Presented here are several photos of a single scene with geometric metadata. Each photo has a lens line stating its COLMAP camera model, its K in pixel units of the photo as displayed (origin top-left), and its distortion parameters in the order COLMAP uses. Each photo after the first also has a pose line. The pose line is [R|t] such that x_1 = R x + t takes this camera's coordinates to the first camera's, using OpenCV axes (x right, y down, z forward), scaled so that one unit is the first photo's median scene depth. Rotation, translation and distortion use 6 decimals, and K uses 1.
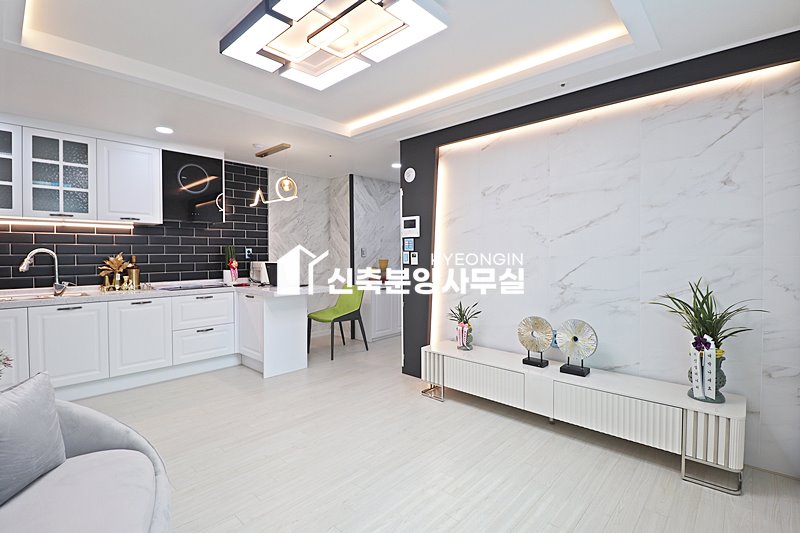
lens RADIAL K [[375.2, 0, 400.7], [0, 375.2, 259.2], [0, 0, 1]] dist [-0.013875, -0.007688]
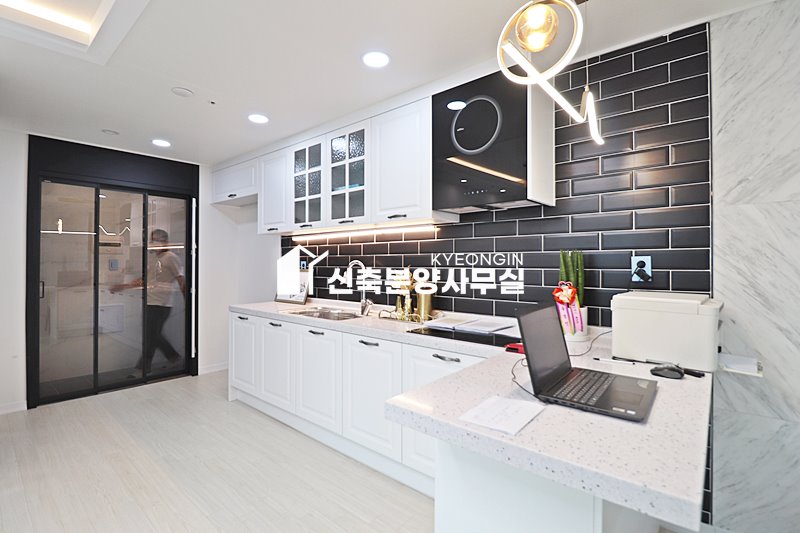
lens RADIAL K [[375.2, 0, 397.2], [0, 375.2, 262.1], [0, 0, 1]] dist [-0.013875, -0.007688]
pose [[0.028178, 0.006836, -0.999580, -0.032315], [-0.011661, 0.999911, 0.006509, -0.026848], [0.999535, 0.011473, 0.028255, 0.897775]]
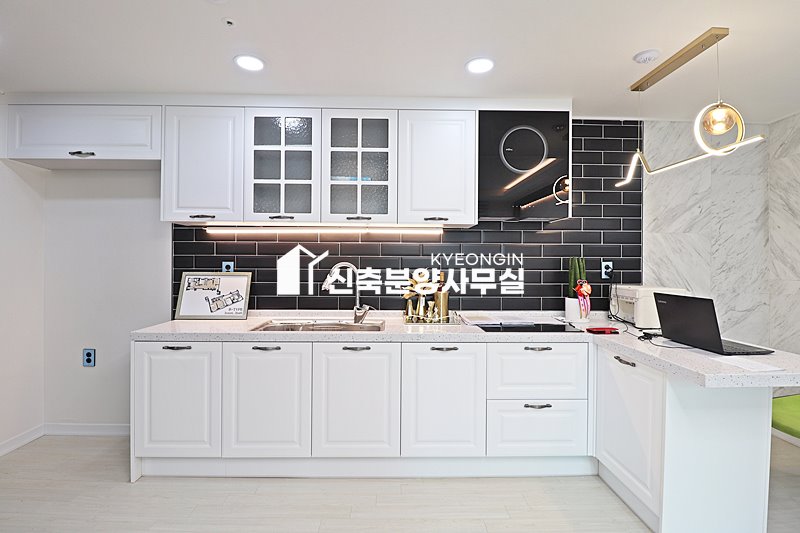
lens RADIAL K [[375.2, 0, 398.6], [0, 375.2, 263.6], [0, 0, 1]] dist [-0.013875, -0.007688]
pose [[0.688517, 0.012952, -0.725105, -0.251429], [-0.019736, 0.999805, -0.000881, -0.022769], [0.724952, 0.014917, 0.688638, 0.436032]]
